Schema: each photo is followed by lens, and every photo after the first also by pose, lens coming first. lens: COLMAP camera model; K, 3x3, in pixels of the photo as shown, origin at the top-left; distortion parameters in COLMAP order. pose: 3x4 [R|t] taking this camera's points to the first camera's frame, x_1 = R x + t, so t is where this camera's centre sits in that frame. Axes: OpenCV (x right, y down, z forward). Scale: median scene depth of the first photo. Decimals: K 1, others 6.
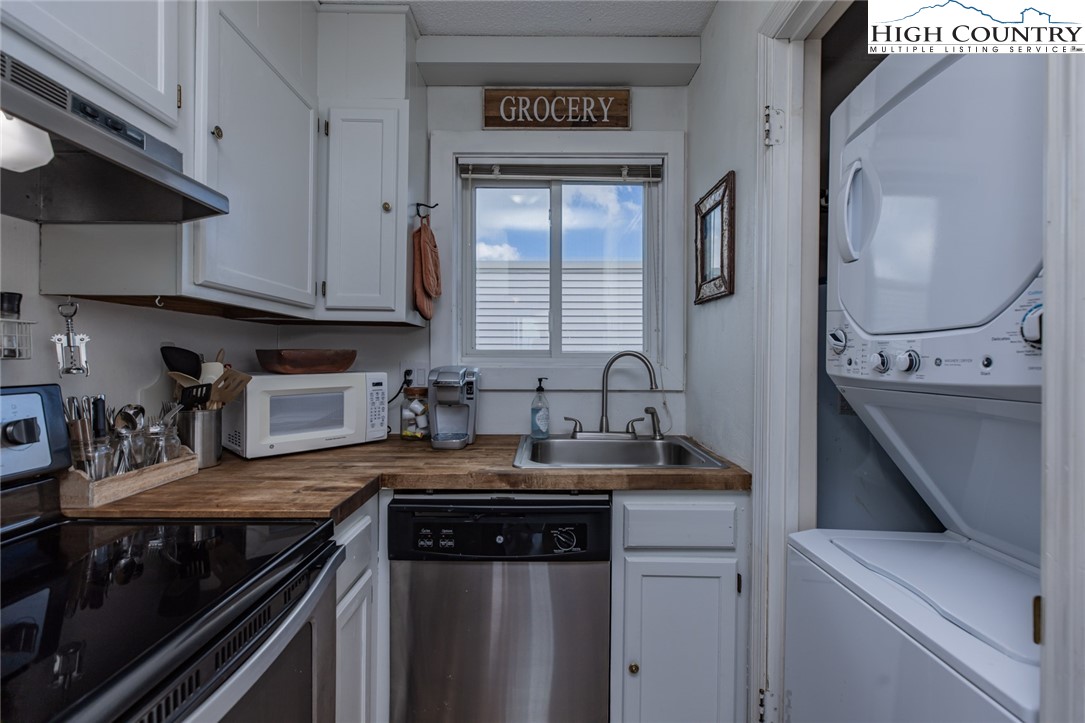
lens RADIAL K [[482.0, 0, 555.5], [0, 482.0, 355.8], [0, 0, 1]] dist [-0.000559, -0.000452]
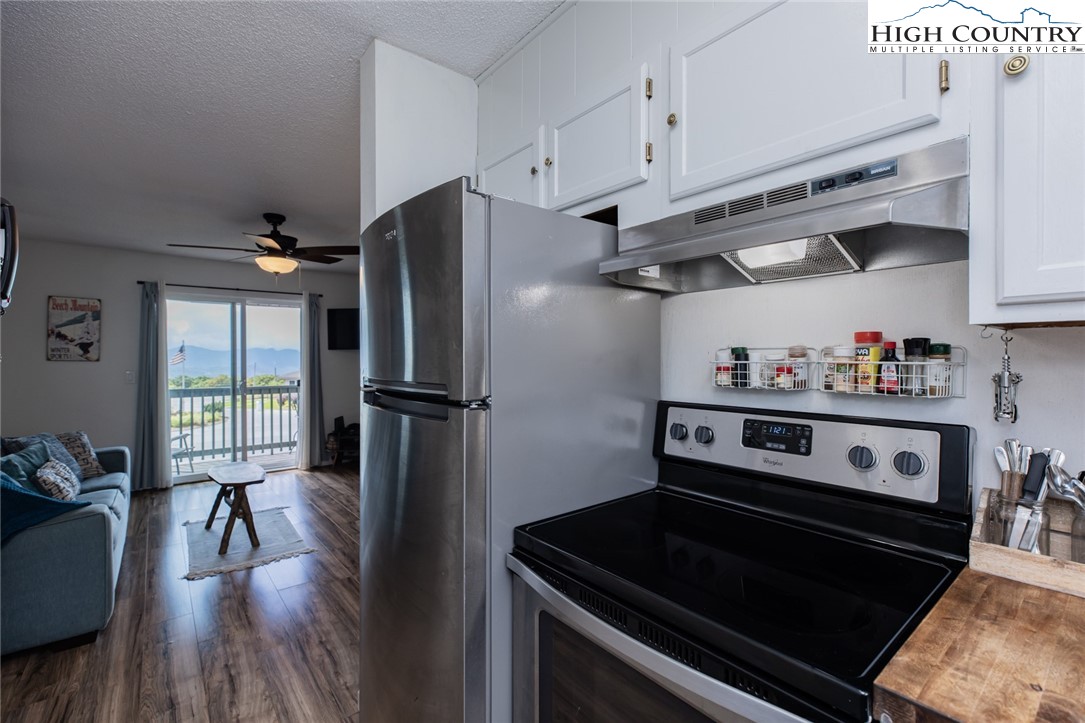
lens RADIAL K [[467.4, 0, 542.5], [0, 467.4, 361.5], [0, 0, 1]] dist [-0.000248, -0.000047]
pose [[-0.784573, 0.003928, -0.620024, 0.117942], [0.002998, 0.999992, 0.002541, -0.042853], [0.620030, 0.000135, -0.784578, 0.684848]]
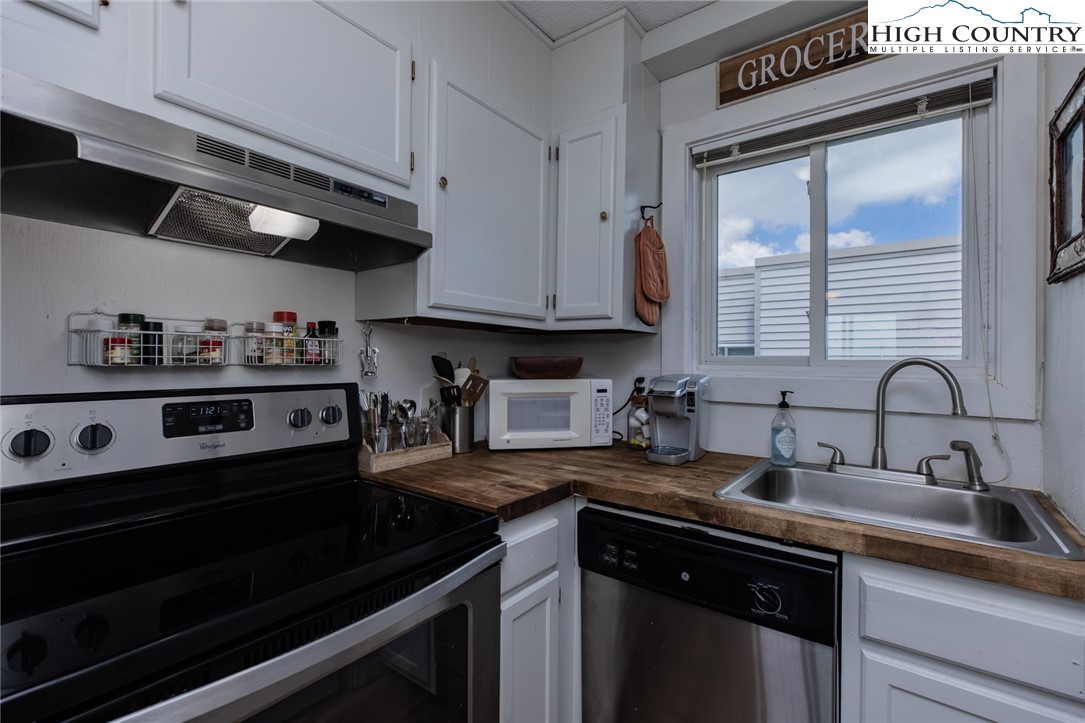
lens RADIAL K [[485.1, 0, 547.6], [0, 485.1, 357.7], [0, 0, 1]] dist [0.000006, -0.000657]
pose [[0.792282, -0.000960, -0.610154, 0.165859], [-0.002586, 0.999985, -0.004930, -0.006053], [0.610149, 0.005484, 0.792268, 0.115586]]
